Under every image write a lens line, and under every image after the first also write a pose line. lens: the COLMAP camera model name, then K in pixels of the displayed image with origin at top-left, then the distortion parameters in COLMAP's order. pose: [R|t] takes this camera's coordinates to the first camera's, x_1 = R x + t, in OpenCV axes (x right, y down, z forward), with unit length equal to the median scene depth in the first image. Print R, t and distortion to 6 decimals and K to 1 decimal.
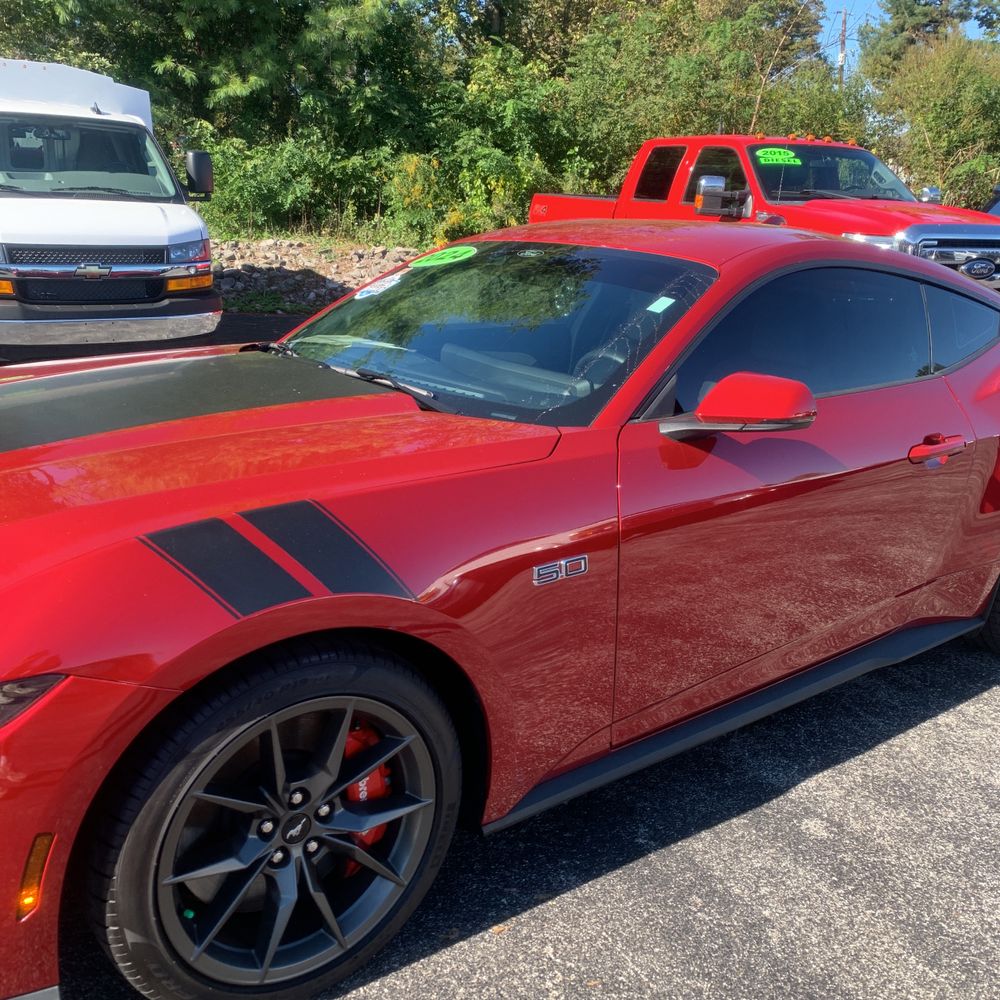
lens RADIAL K [[1026.1, 0, 511.4], [0, 1026.1, 504.2], [0, 0, 1]] dist [0.010501, 0.000000]
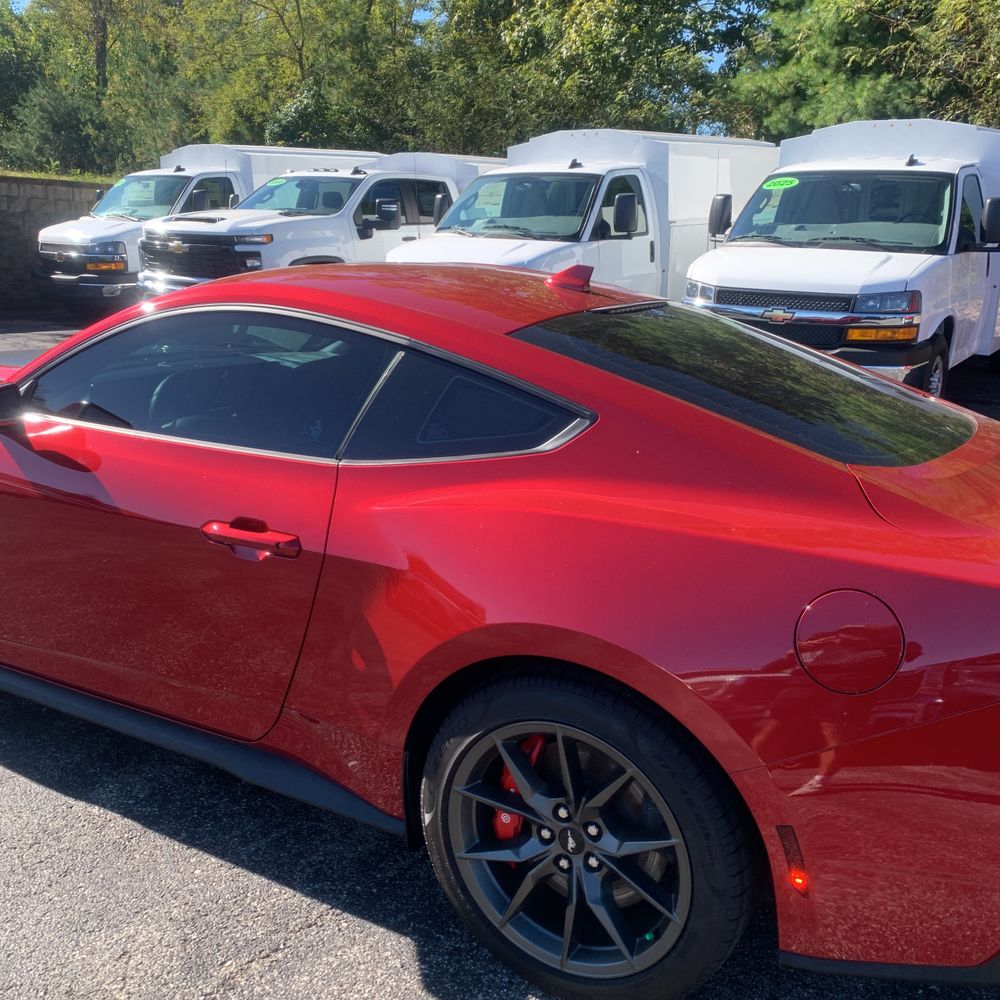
lens RADIAL K [[1025.9, 0, 502.8], [0, 1025.9, 503.9], [0, 0, 1]] dist [0.001757, 0.000000]
pose [[0.372326, 0.219789, -0.901702, 0.470786], [-0.273246, 0.954452, 0.119820, -0.090630], [0.886967, 0.201775, 0.415424, 0.352769]]
